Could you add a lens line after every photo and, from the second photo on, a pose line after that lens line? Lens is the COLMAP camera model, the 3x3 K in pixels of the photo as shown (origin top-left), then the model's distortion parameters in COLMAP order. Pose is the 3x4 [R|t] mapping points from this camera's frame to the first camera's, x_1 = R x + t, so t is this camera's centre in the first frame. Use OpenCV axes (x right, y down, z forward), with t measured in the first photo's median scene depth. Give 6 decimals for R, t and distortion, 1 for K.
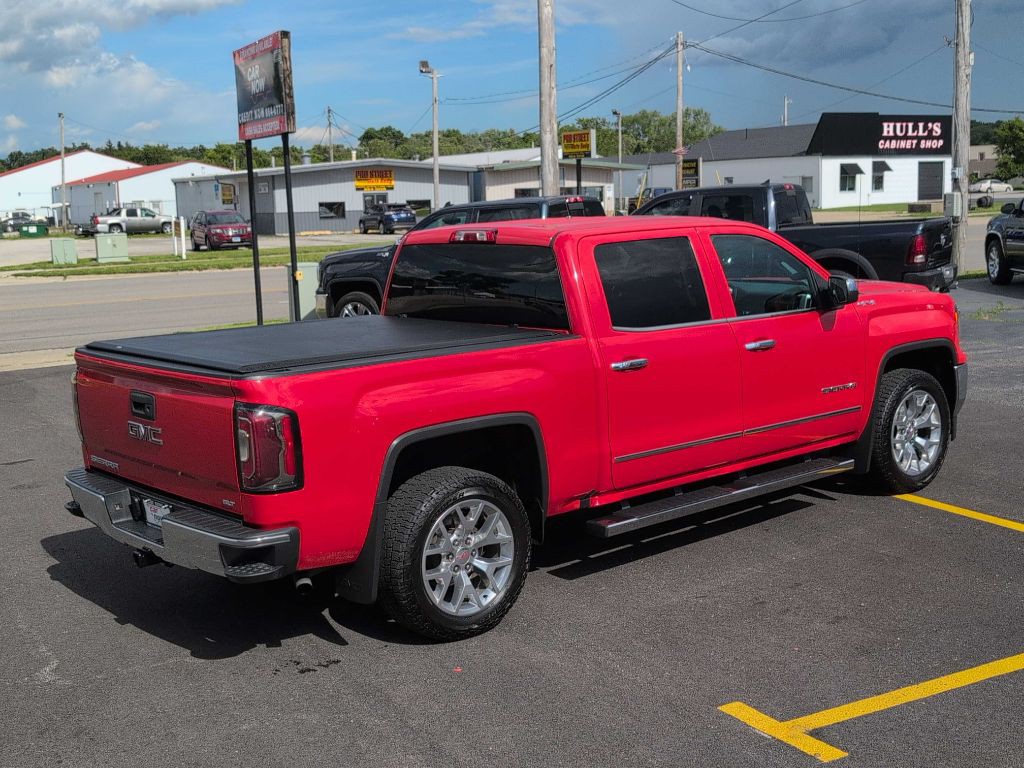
lens RADIAL K [[1332.0, 0, 512.0], [0, 1332.0, 384.0], [0, 0, 1]] dist [0.023176, -0.107777]
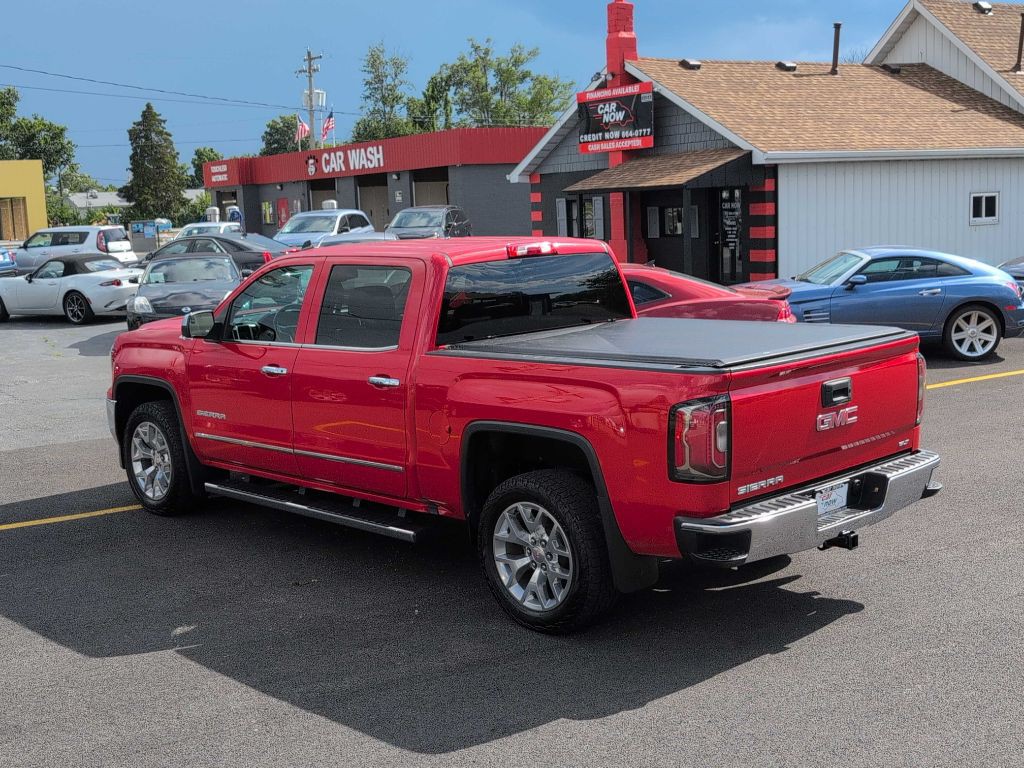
lens RADIAL K [[1330.7, 0, 503.3], [0, 1330.7, 390.3], [0, 0, 1]] dist [0.003290, -0.047866]
pose [[-0.045298, -0.108230, 0.993093, -1.075419], [0.188712, 0.975288, 0.114897, -0.127189], [-0.980987, 0.192613, -0.023754, 1.066137]]
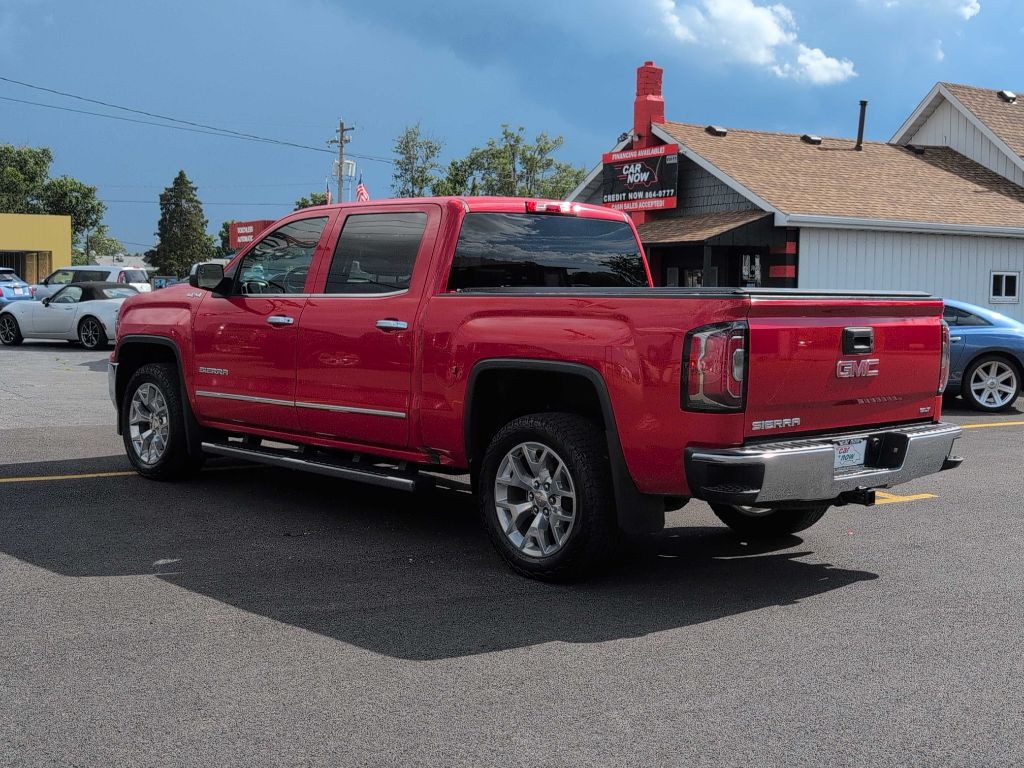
lens RADIAL K [[1326.8, 0, 513.6], [0, 1326.8, 371.2], [0, 0, 1]] dist [0.025289, -0.115778]
pose [[-0.038878, -0.029280, 0.998815, -1.052162], [0.135186, 0.990227, 0.034291, -0.025182], [-0.990057, 0.136359, -0.034540, 1.078893]]
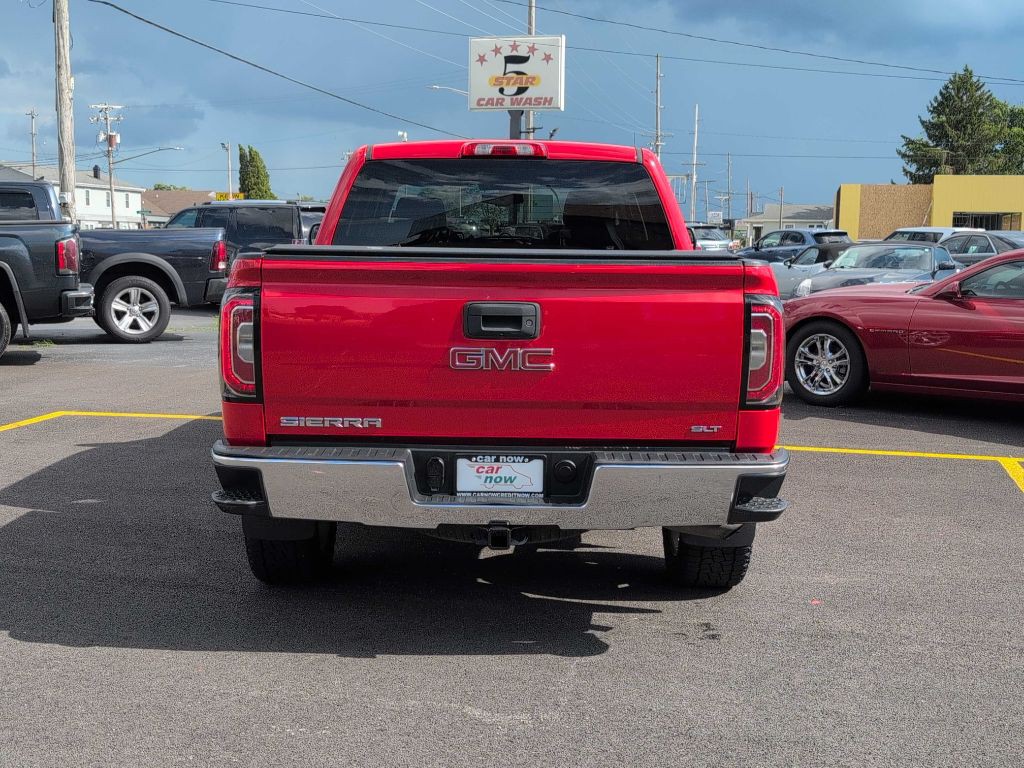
lens RADIAL K [[1330.7, 0, 503.3], [0, 1330.7, 390.3], [0, 0, 1]] dist [0.003290, -0.047866]
pose [[0.657729, -0.043640, 0.751989, -0.680212], [0.074965, 0.997156, -0.007701, 0.049409], [-0.749515, 0.061438, 0.659130, 0.443875]]
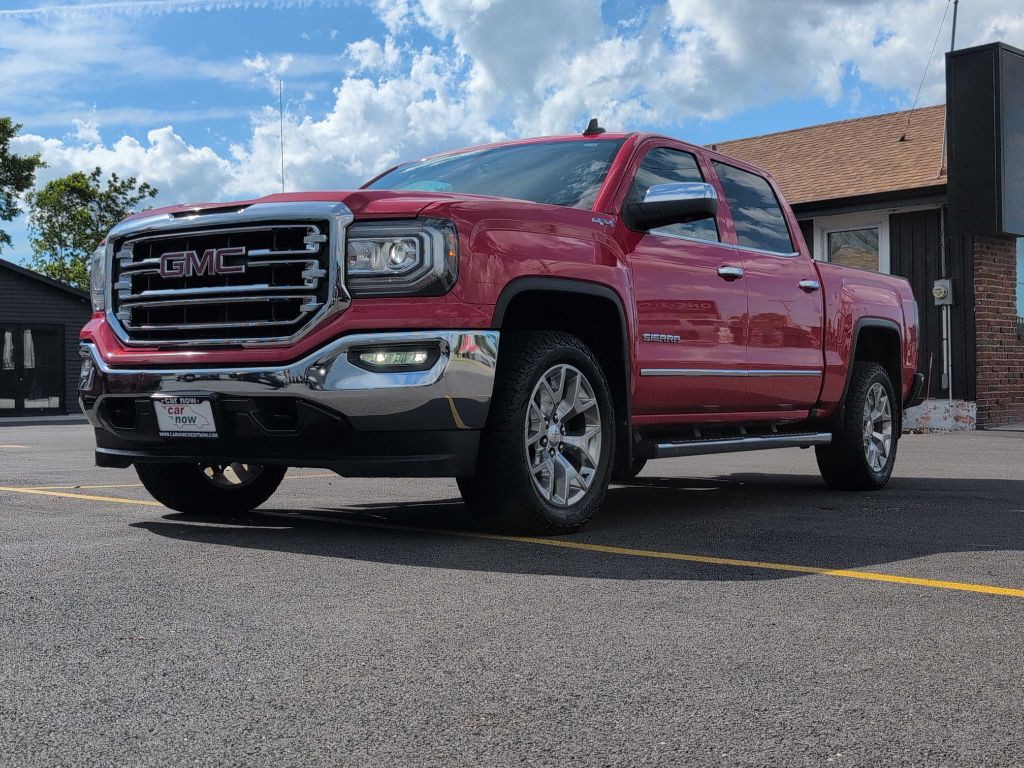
lens RADIAL K [[1326.2, 0, 523.0], [0, 1326.2, 353.0], [0, 0, 1]] dist [0.017480, -0.010522]
pose [[-0.966165, 0.030138, -0.256158, 0.363603], [-0.001307, 0.992565, 0.121709, -0.107968], [0.257922, 0.117926, -0.958942, 2.023948]]
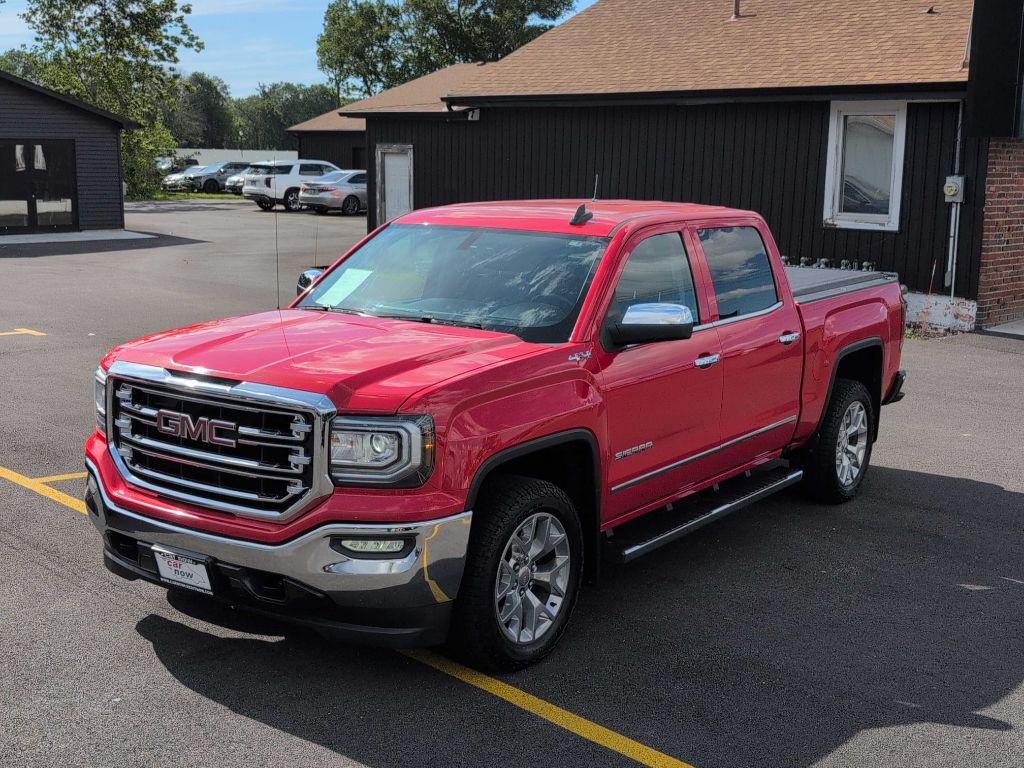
lens RADIAL K [[1335.2, 0, 521.2], [0, 1335.2, 387.1], [0, 0, 1]] dist [0.017554, -0.091570]
pose [[-0.970749, 0.051697, -0.234465, 0.344932], [-0.026480, 0.947534, 0.318556, -0.322073], [0.238632, 0.315446, -0.918449, 2.028293]]
